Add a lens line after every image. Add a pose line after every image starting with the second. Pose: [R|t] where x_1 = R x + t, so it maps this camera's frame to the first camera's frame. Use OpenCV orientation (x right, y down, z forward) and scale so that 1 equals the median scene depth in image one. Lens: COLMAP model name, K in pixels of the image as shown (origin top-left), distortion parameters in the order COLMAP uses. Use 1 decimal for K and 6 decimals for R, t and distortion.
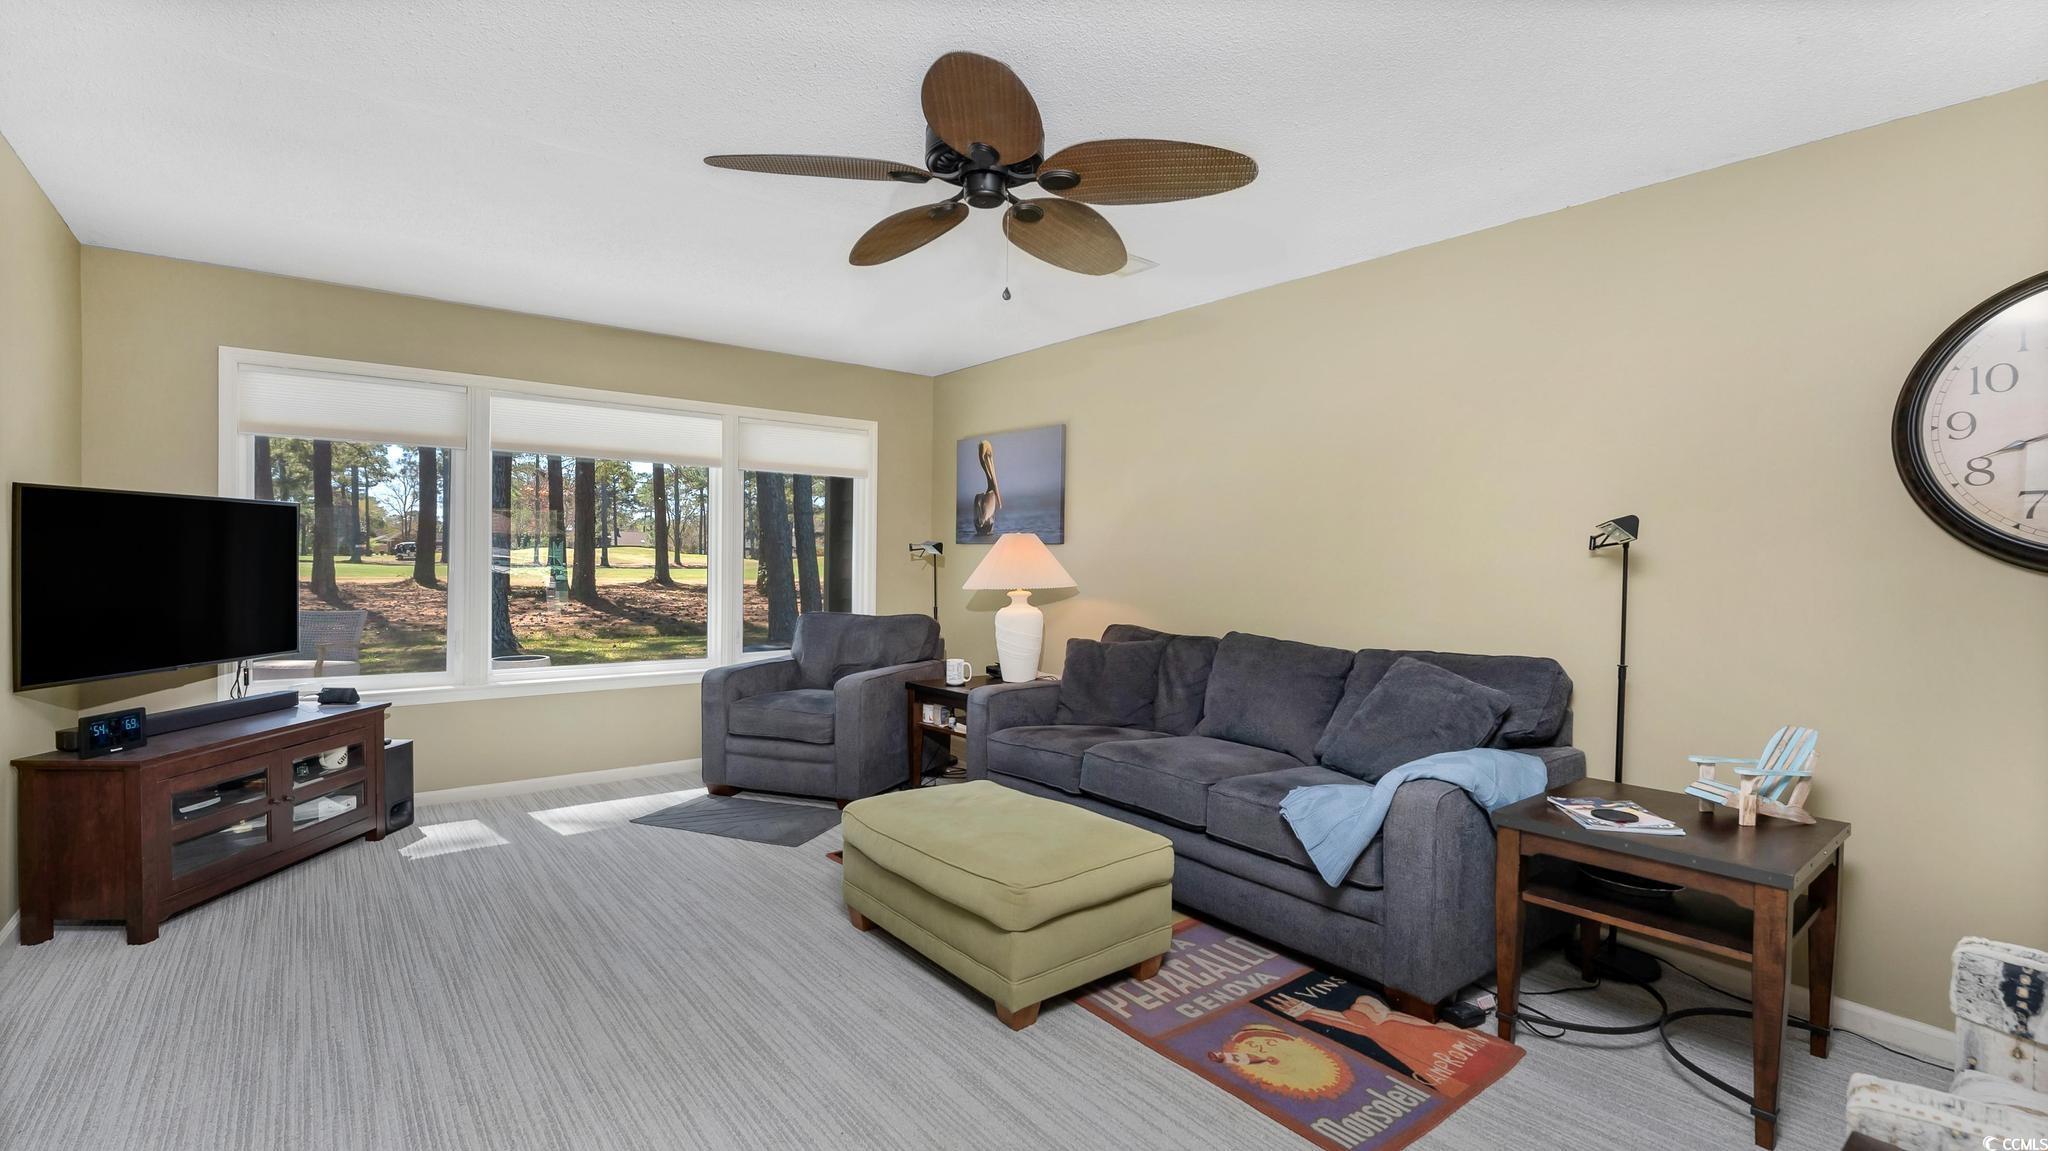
lens RADIAL K [[919.2, 0, 1022.7], [0, 919.2, 564.7], [0, 0, 1]] dist [-0.007614, 0.001456]
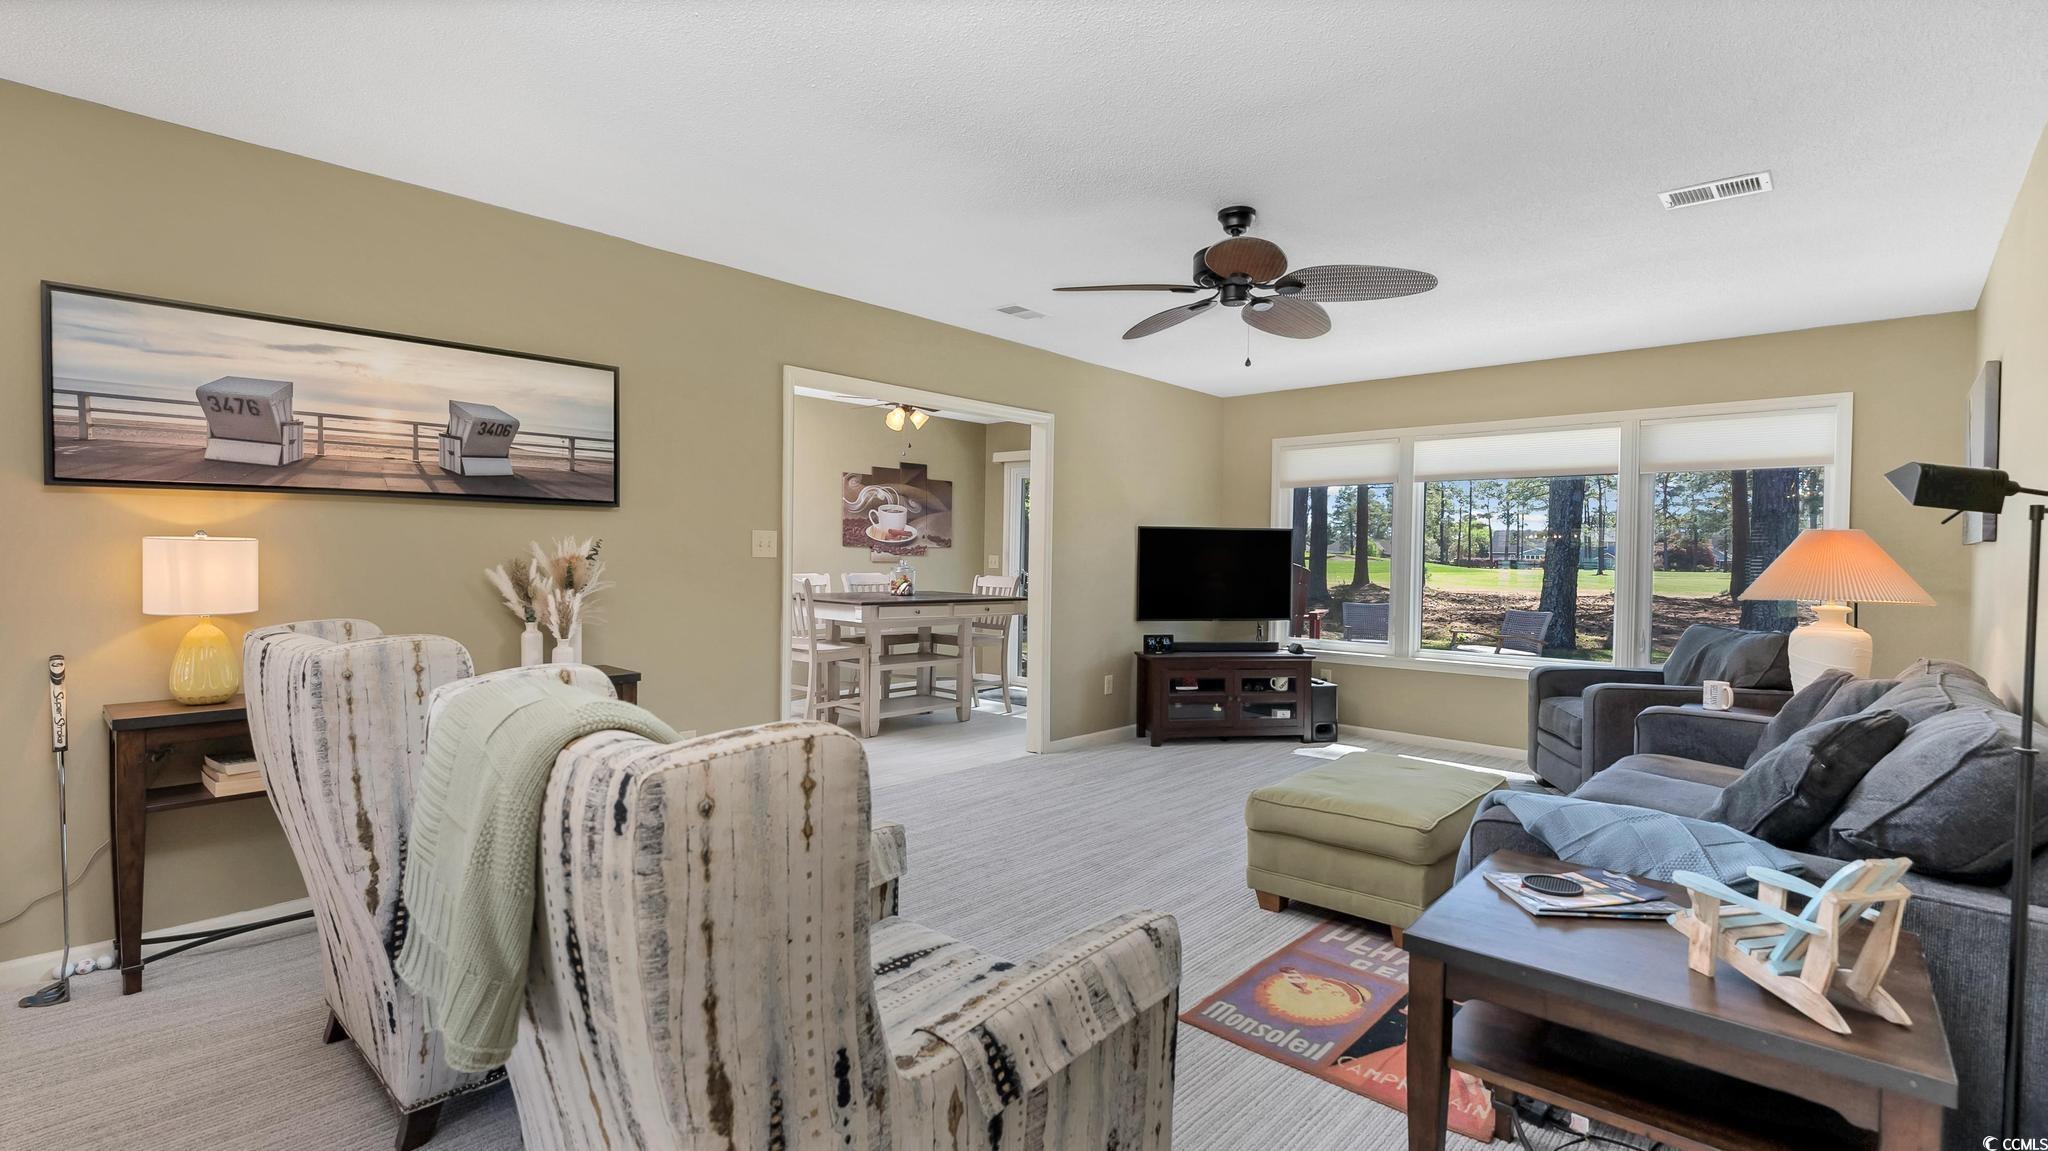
lens RADIAL K [[919.2, 0, 1006.1], [0, 919.2, 574.4], [0, 0, 1]] dist [-0.007614, 0.001456]
pose [[0.152640, 0.010661, -0.988224, 0.749005], [-0.017070, 0.999821, 0.008150, 0.010100], [0.988134, 0.015625, 0.152794, 0.251225]]
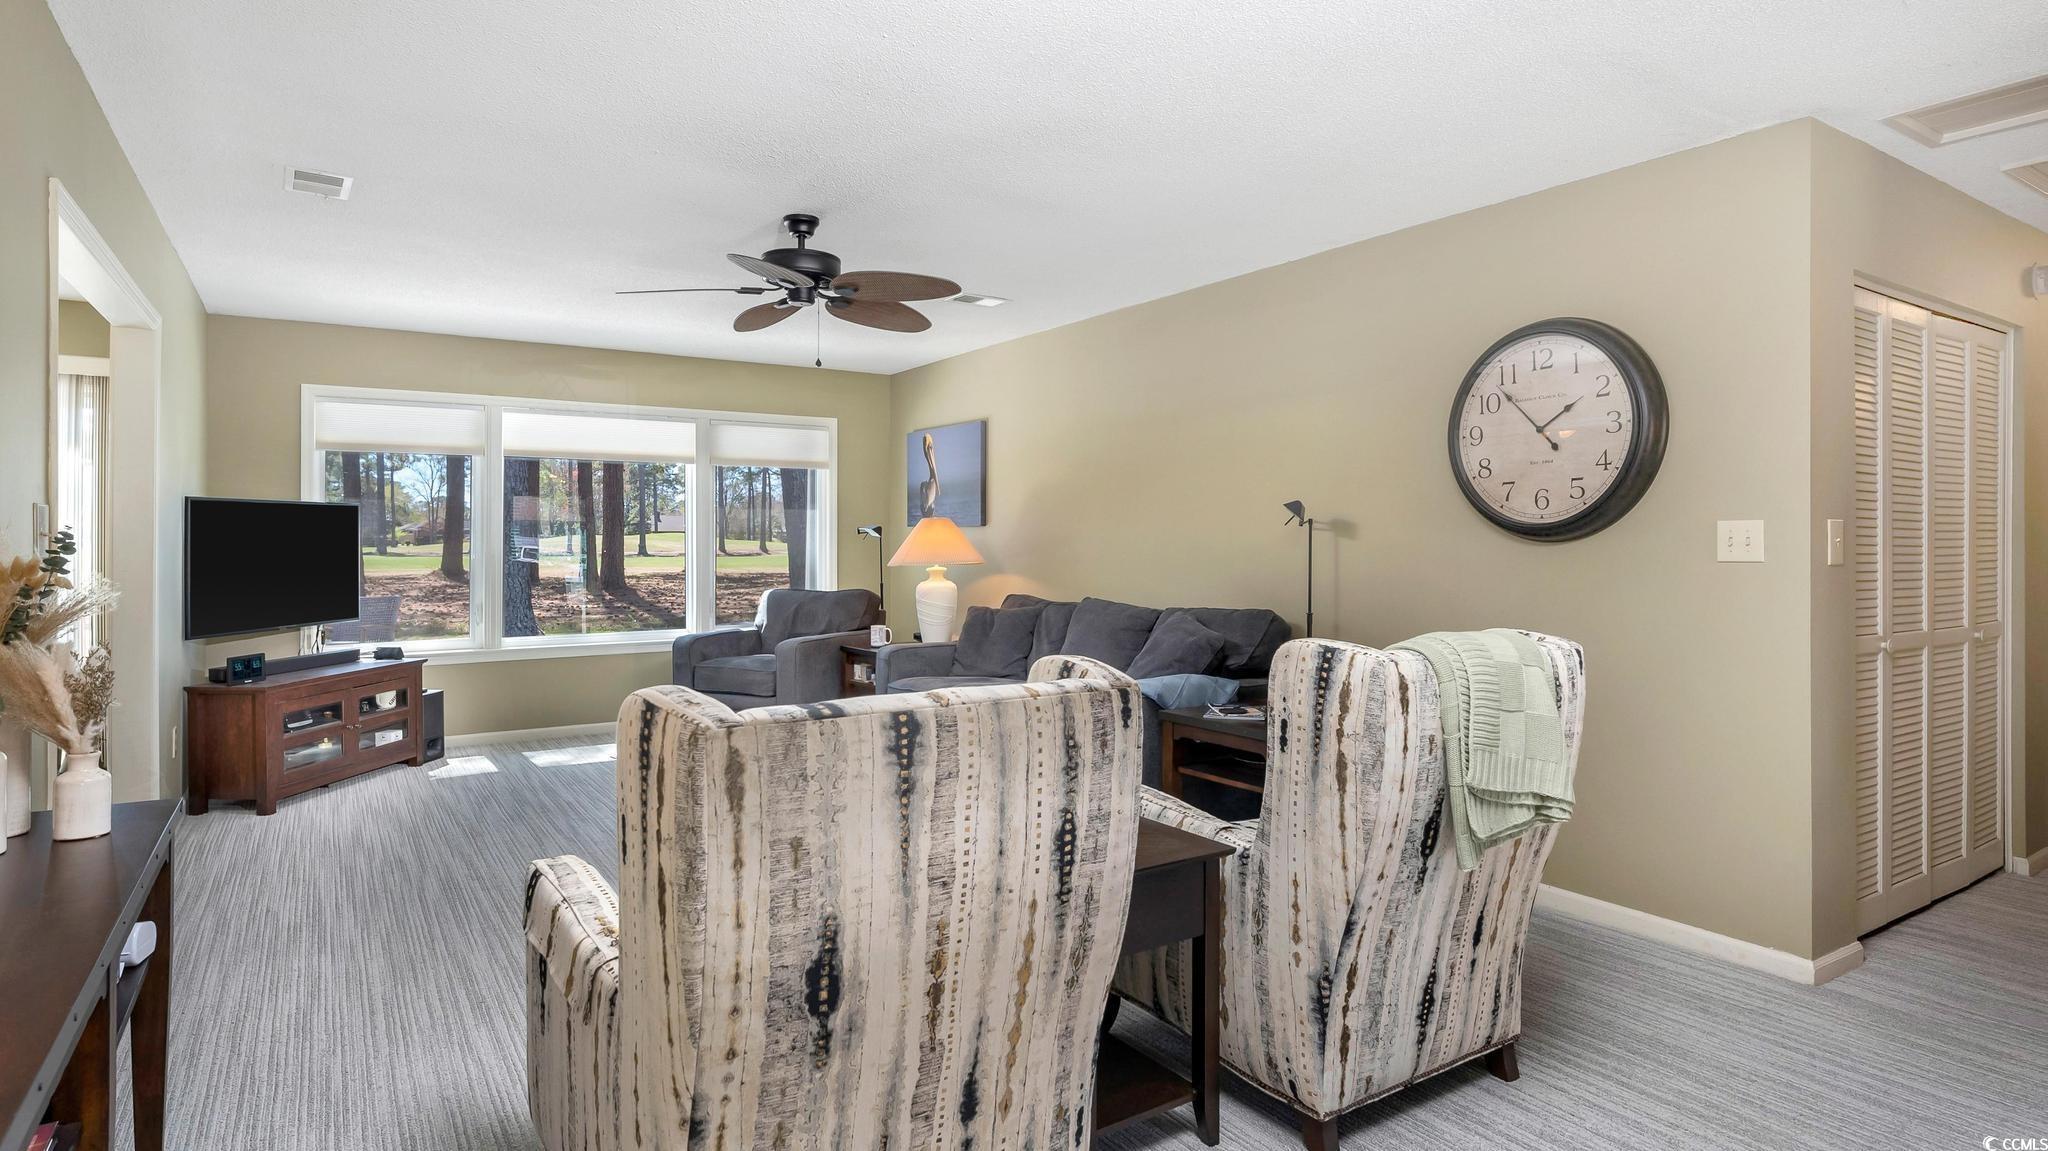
lens RADIAL K [[1083.1, 0, 1043.7], [0, 1083.1, 532.5], [0, 0, 1]] dist [-0.027074, -0.000817]
pose [[0.997094, -0.014216, -0.074845, 0.277402], [0.013141, 0.999804, -0.014834, 0.008284], [0.075041, 0.013807, 0.997085, -0.421661]]
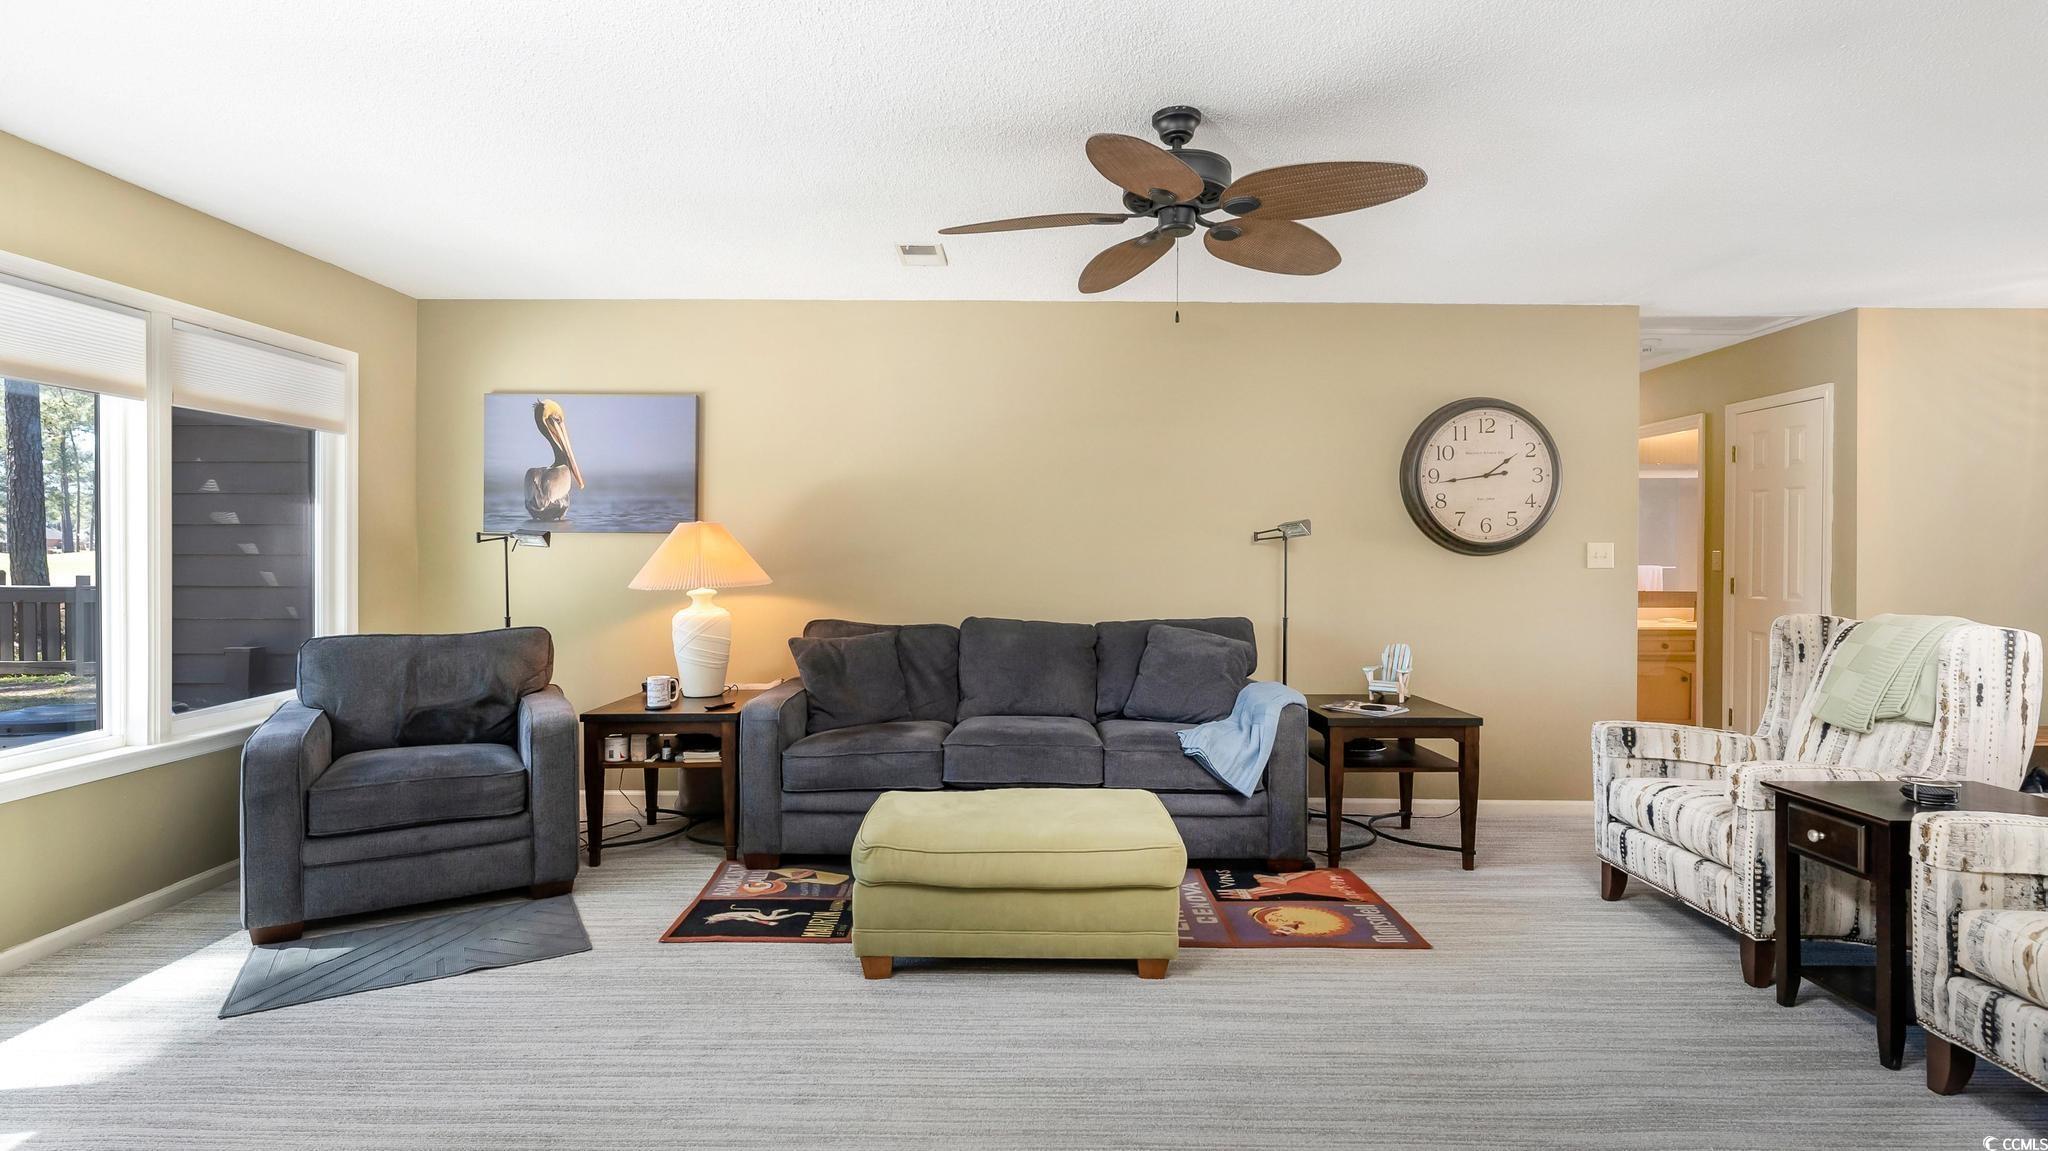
lens RADIAL K [[970.7, 0, 1050.1], [0, 970.7, 549.5], [0, 0, 1]] dist [-0.005307, 0.000251]
pose [[0.618177, -0.010337, 0.785971, -0.598701], [0.010714, 0.999931, 0.004723, -0.010803], [-0.785966, 0.005501, 0.618245, 0.224253]]
